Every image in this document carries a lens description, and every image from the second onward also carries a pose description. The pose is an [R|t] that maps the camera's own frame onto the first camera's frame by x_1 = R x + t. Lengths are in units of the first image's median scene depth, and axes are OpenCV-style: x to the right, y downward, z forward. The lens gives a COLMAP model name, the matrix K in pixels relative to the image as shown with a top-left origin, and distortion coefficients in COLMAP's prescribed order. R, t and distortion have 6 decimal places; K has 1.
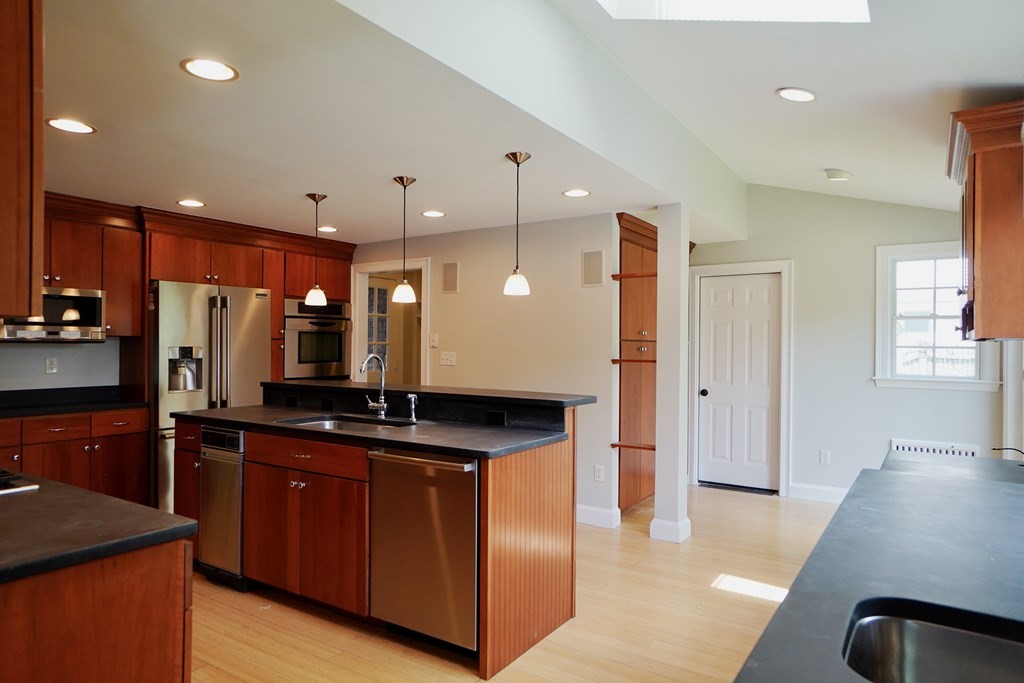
lens RADIAL K [[631.7, 0, 508.2], [0, 631.7, 342.0], [0, 0, 1]] dist [0.003489, 0.000518]
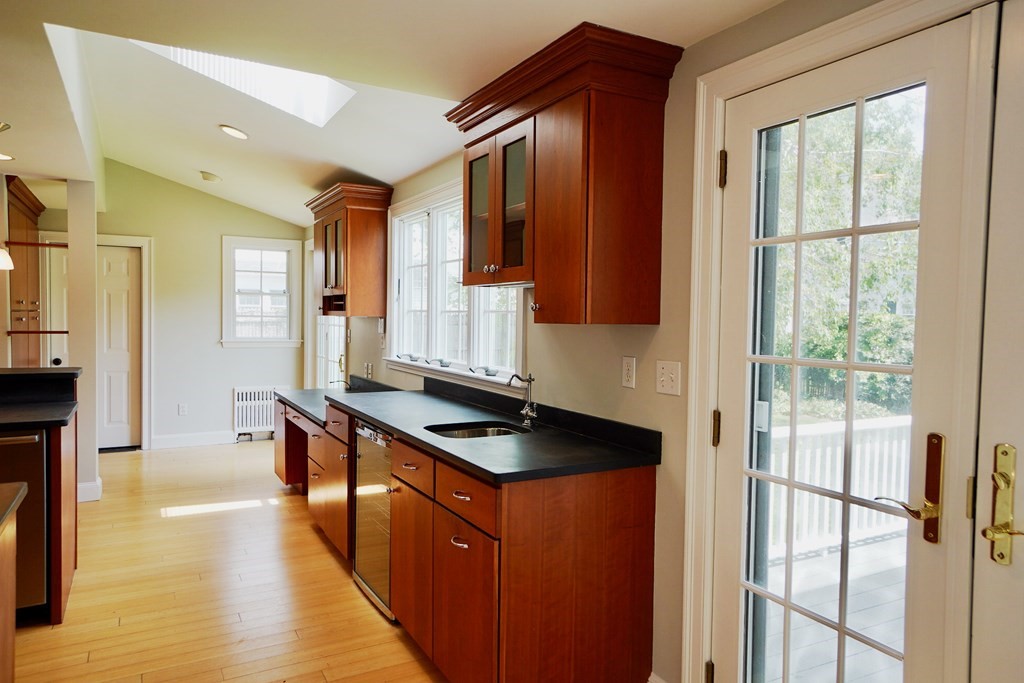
lens RADIAL K [[676.0, 0, 510.4], [0, 676.0, 339.3], [0, 0, 1]] dist [-0.001998, -0.000162]
pose [[0.453983, -0.034515, 0.890342, -0.355899], [-0.016545, 0.998751, 0.047153, -0.018902], [-0.890857, -0.036137, 0.452844, -0.116948]]
